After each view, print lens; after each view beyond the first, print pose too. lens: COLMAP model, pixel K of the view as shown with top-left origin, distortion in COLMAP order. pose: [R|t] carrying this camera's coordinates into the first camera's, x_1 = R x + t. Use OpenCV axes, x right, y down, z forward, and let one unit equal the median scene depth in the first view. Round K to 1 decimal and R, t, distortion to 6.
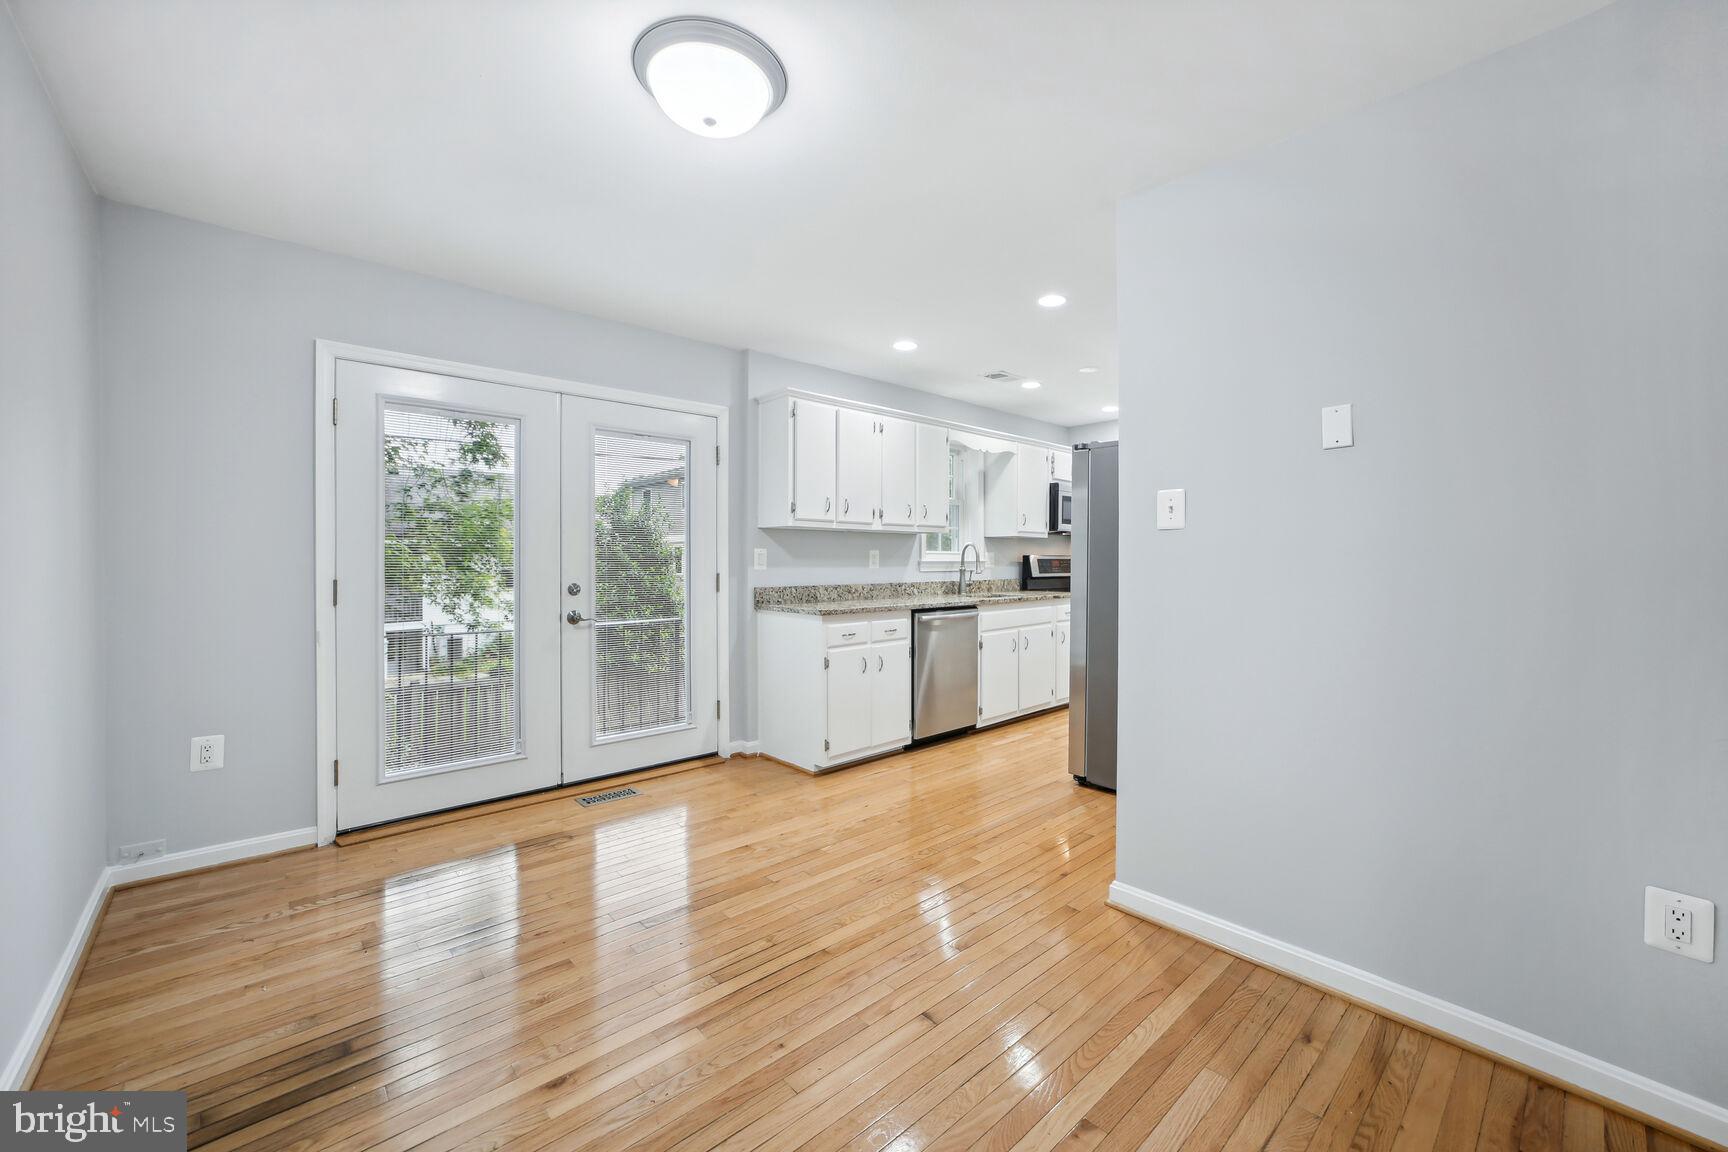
lens RADIAL K [[682.9, 0, 866.0], [0, 682.9, 569.3], [0, 0, 1]] dist [-0.016568, 0.001109]
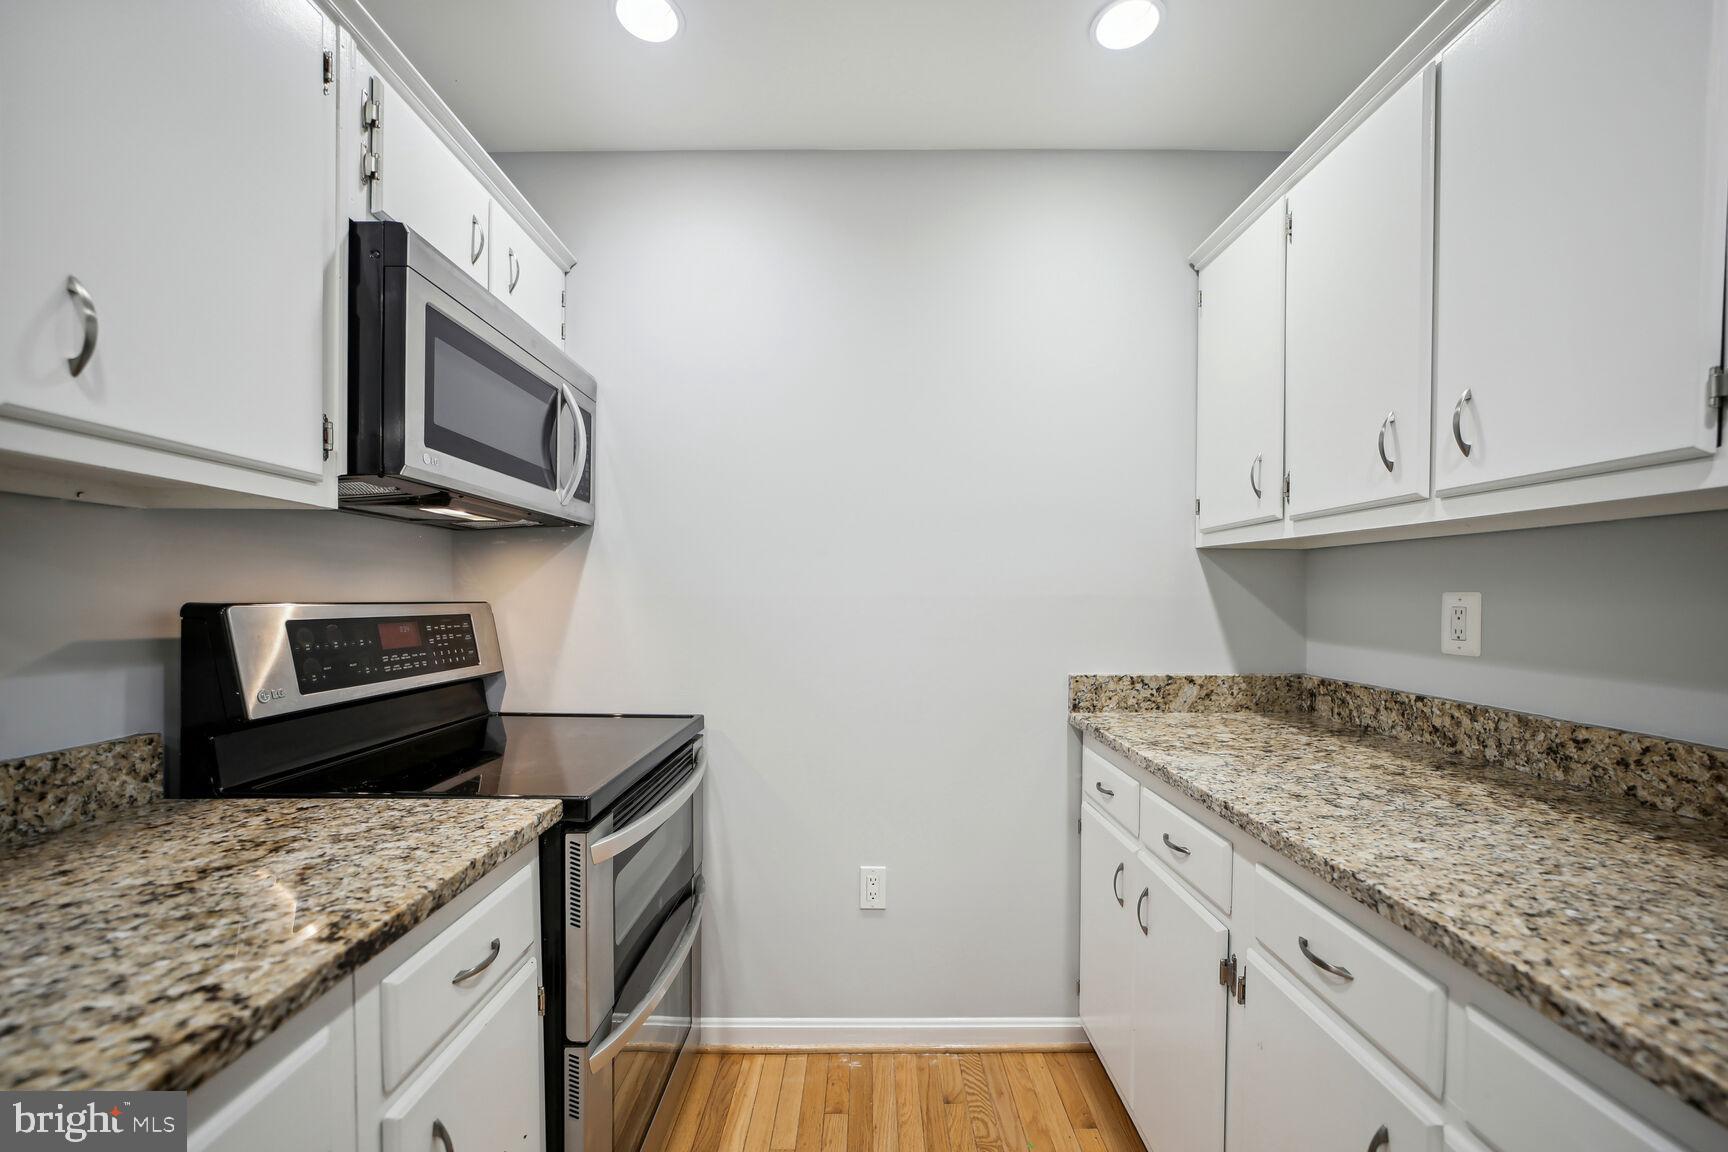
lens RADIAL K [[682.9, 0, 866.9], [0, 682.9, 591.6], [0, 0, 1]] dist [-0.016568, 0.001109]
pose [[0.664736, 0.000518, 0.747078, 0.242616], [0.017222, 0.999723, -0.016017, -0.019744], [-0.746880, 0.023513, 0.664543, 0.832370]]
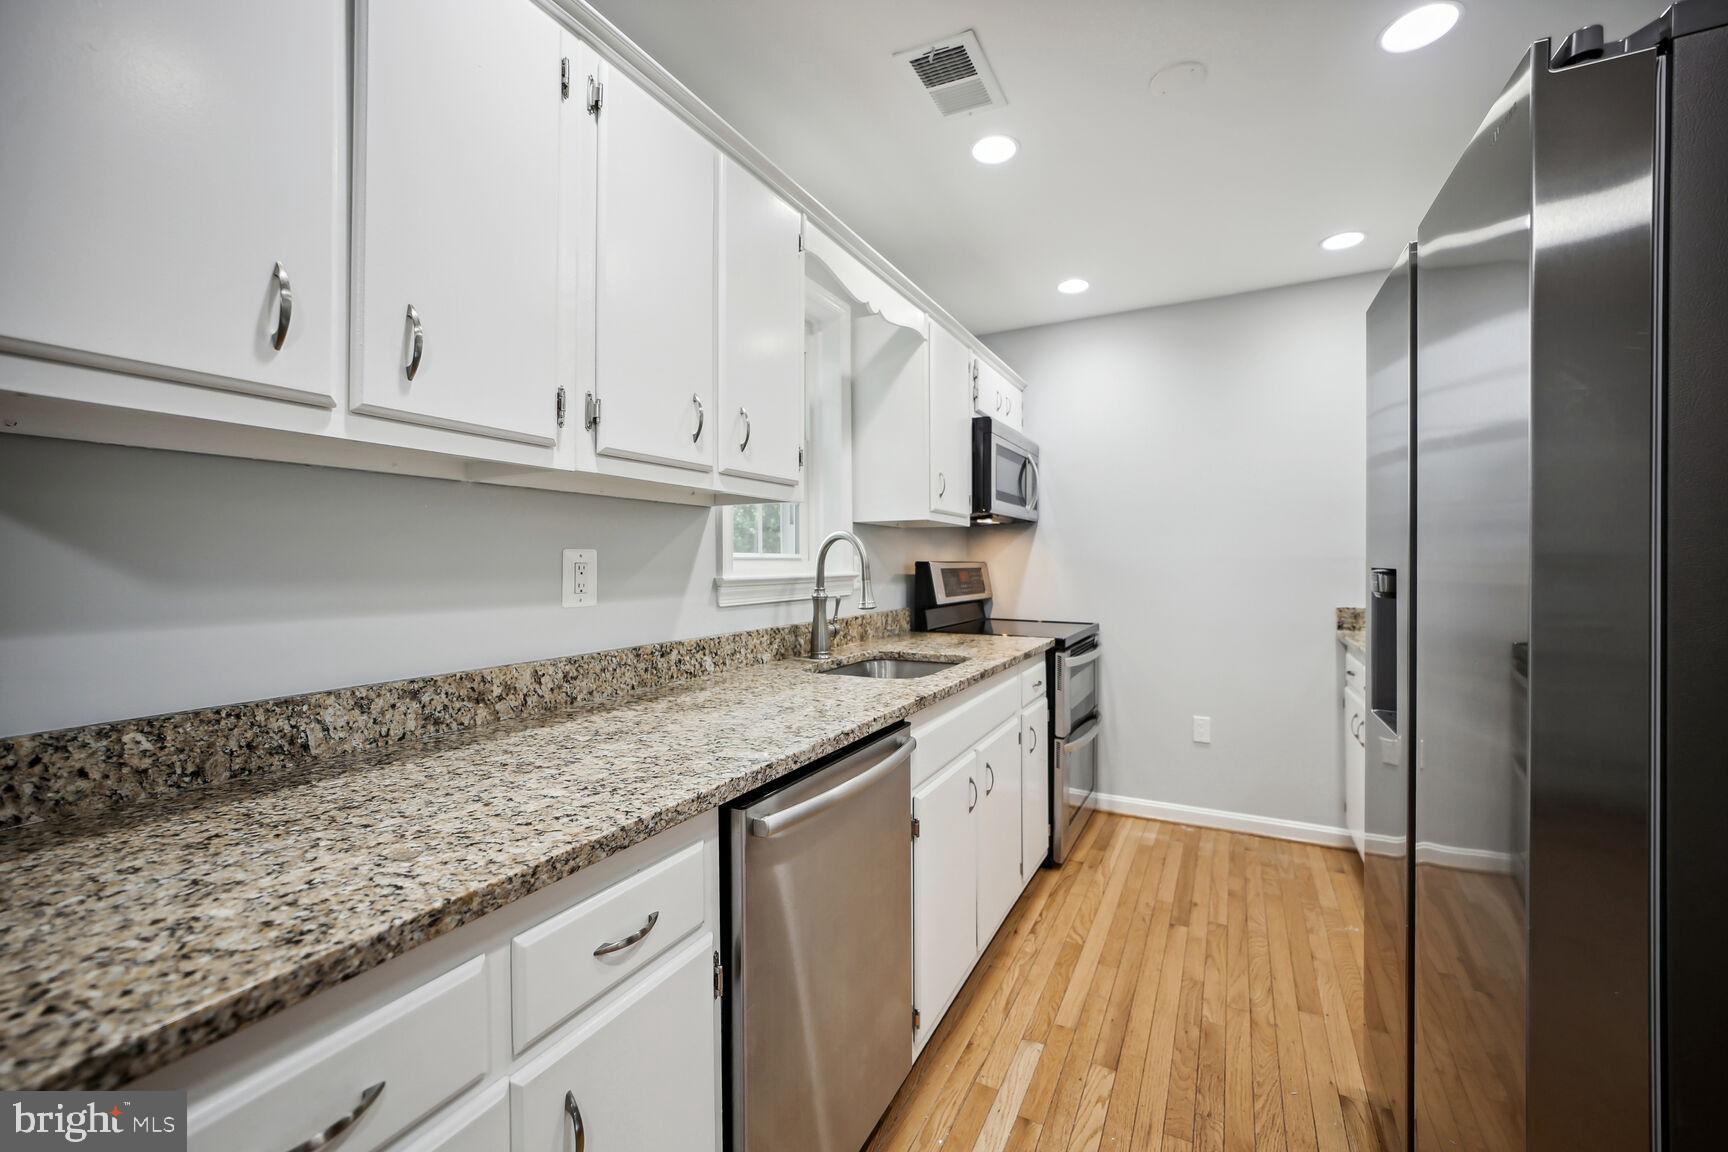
lens RADIAL K [[682.9, 0, 869.4], [0, 682.9, 551.9], [0, 0, 1]] dist [-0.016568, 0.001109]
pose [[0.939049, -0.001963, 0.343776, 0.027162], [0.013196, 0.999453, -0.030338, -0.014053], [-0.343529, 0.033026, 0.938561, 0.600832]]
